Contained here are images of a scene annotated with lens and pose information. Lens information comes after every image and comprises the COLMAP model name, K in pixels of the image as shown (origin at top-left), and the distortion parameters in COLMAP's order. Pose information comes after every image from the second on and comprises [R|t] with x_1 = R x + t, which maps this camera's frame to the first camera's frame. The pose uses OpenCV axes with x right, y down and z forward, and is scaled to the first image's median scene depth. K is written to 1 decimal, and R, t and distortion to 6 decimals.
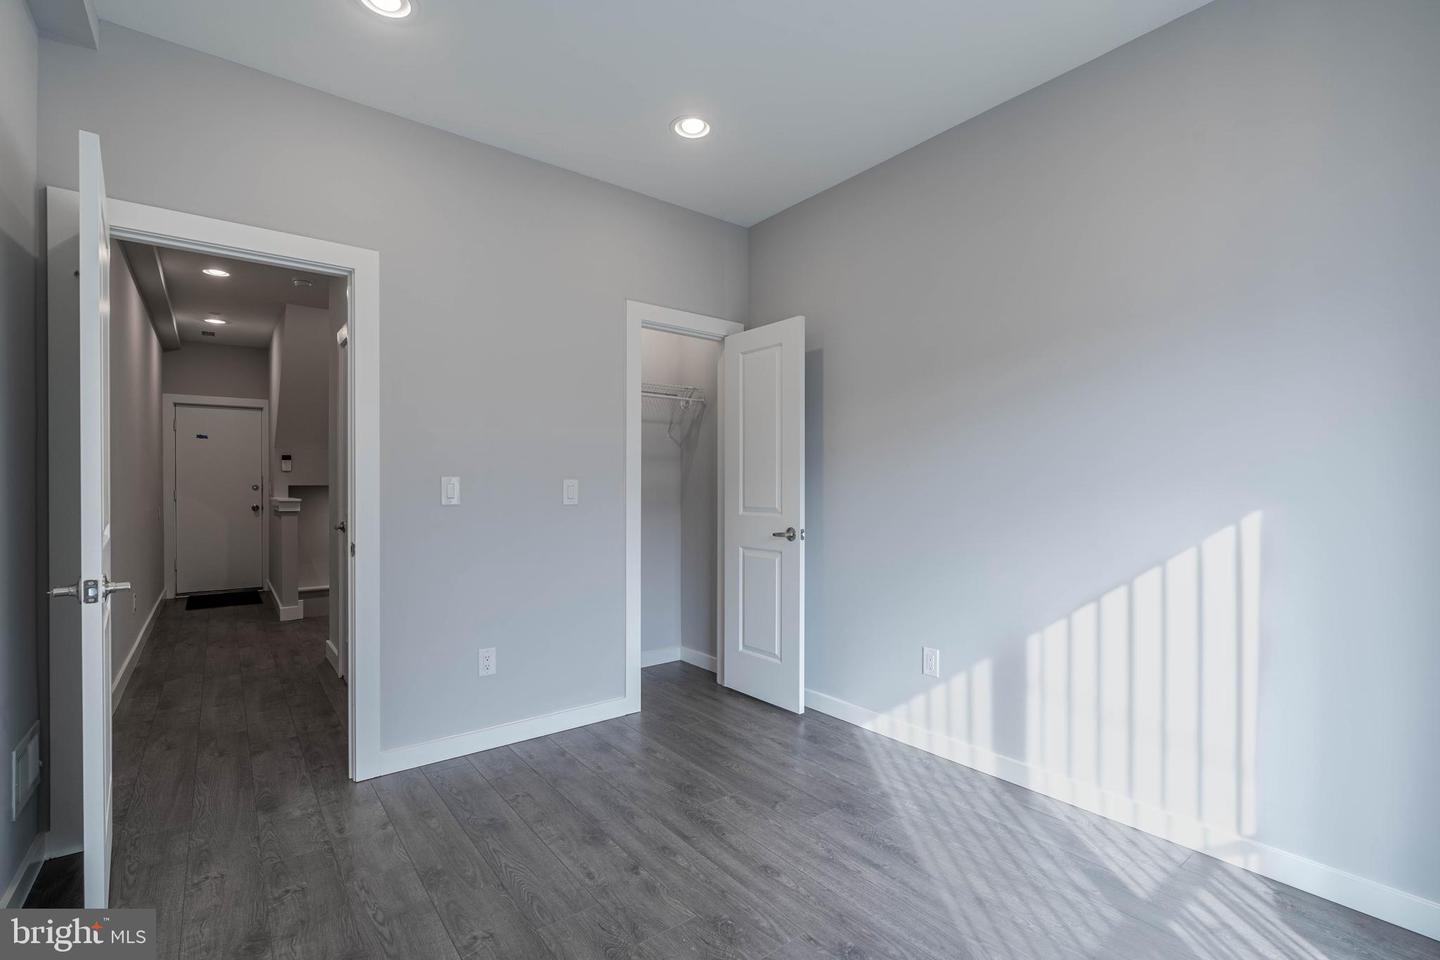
lens RADIAL K [[652.1, 0, 718.4], [0, 652.1, 489.0], [0, 0, 1]] dist [-0.001956, 0.000916]
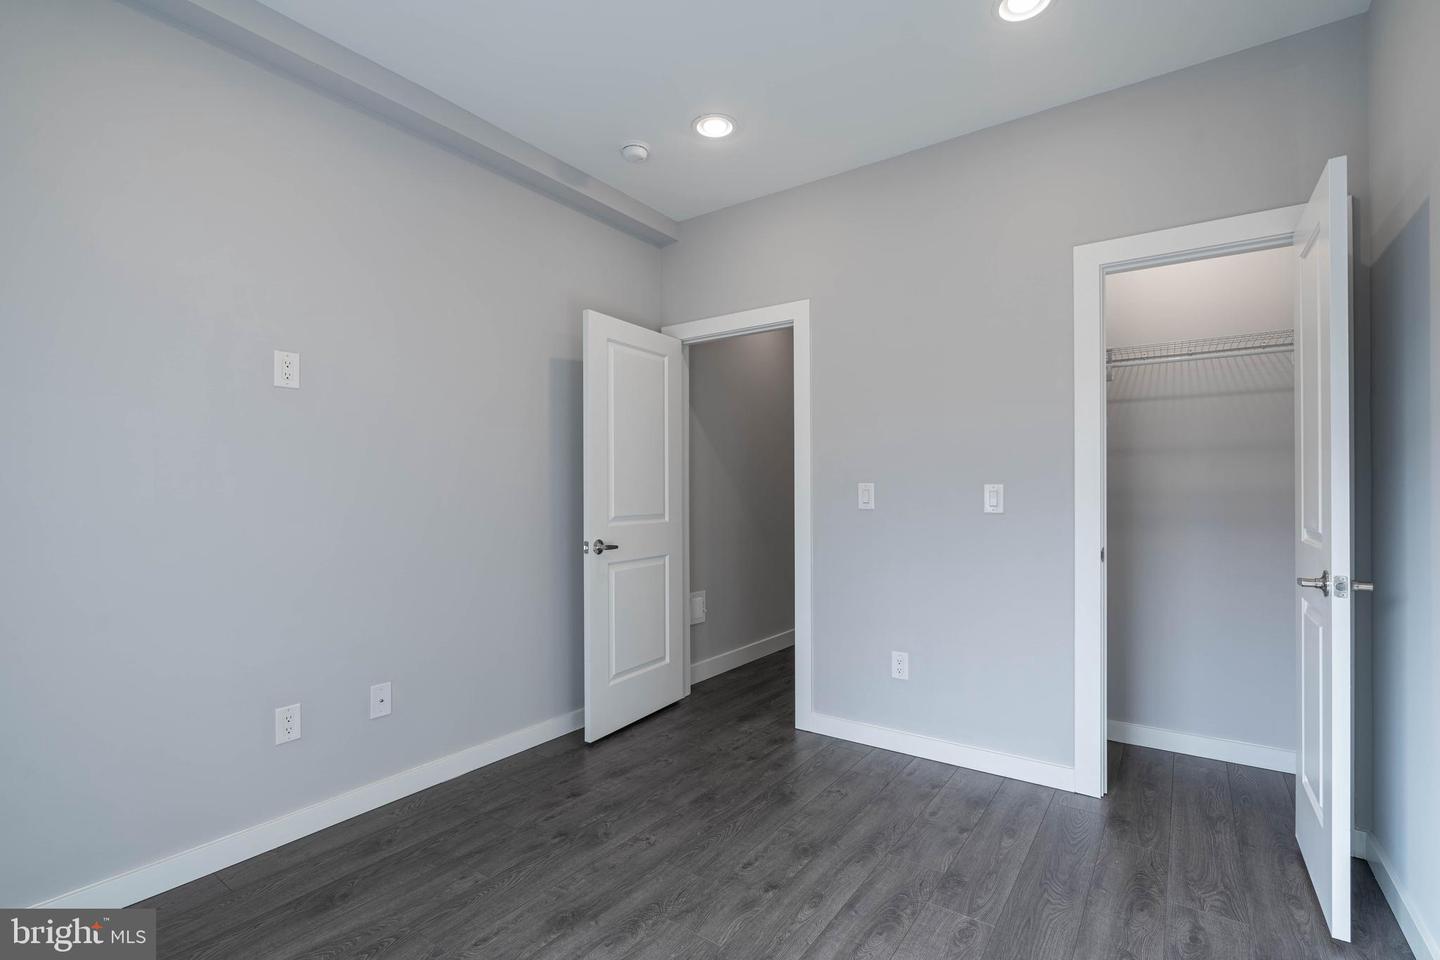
lens RADIAL K [[652.1, 0, 718.4], [0, 652.1, 489.0], [0, 0, 1]] dist [-0.001956, 0.000916]
pose [[0.292076, -0.001171, -0.956394, 0.729948], [-0.000825, 0.999999, -0.001477, -0.010205], [0.956395, 0.001220, 0.292075, 0.596263]]
